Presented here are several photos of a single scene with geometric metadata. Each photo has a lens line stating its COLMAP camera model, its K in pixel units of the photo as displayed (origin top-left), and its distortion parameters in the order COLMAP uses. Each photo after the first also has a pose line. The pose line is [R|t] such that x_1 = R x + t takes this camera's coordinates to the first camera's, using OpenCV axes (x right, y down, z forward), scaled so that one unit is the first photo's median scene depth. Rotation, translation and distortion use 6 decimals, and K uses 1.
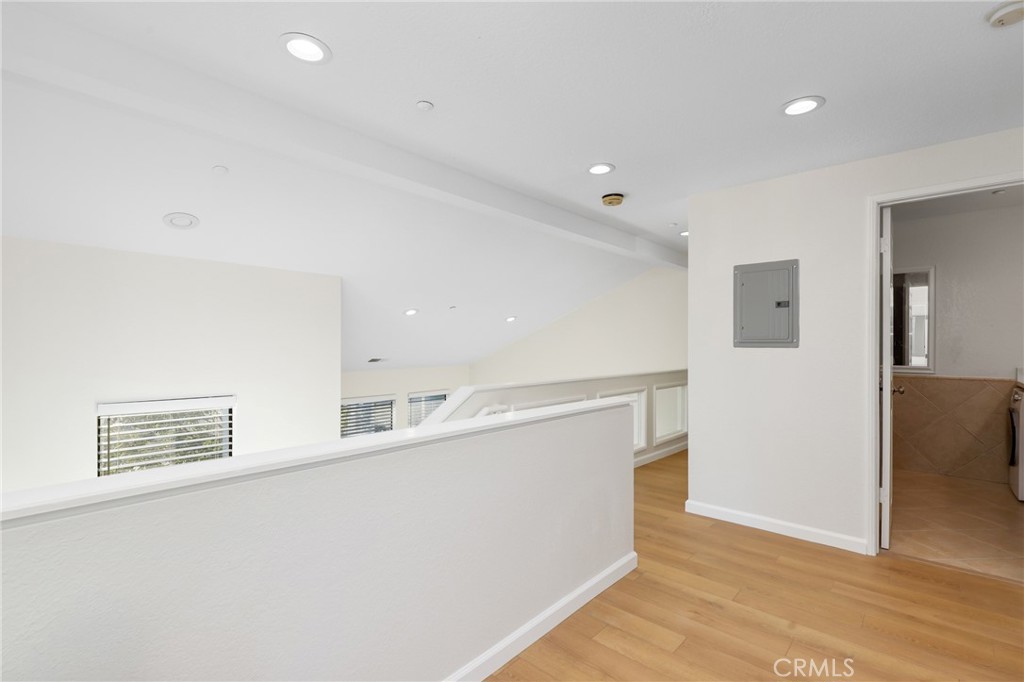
lens RADIAL K [[469.5, 0, 512.3], [0, 469.5, 344.9], [0, 0, 1]] dist [-0.004712, -0.000152]
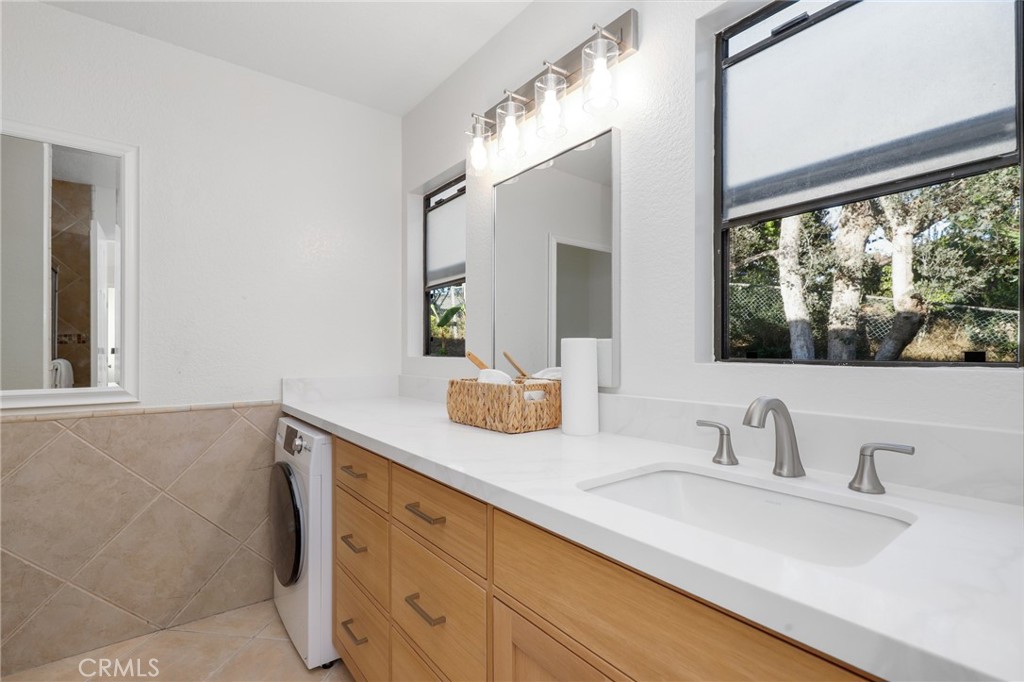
lens RADIAL K [[469.5, 0, 512.0], [0, 469.5, 348.8], [0, 0, 1]] dist [-0.004712, -0.000152]
pose [[0.177045, 0.002145, 0.984200, 0.570910], [0.004406, 0.999986, -0.002972, 0.015961], [-0.984193, 0.004862, 0.177033, 0.617458]]
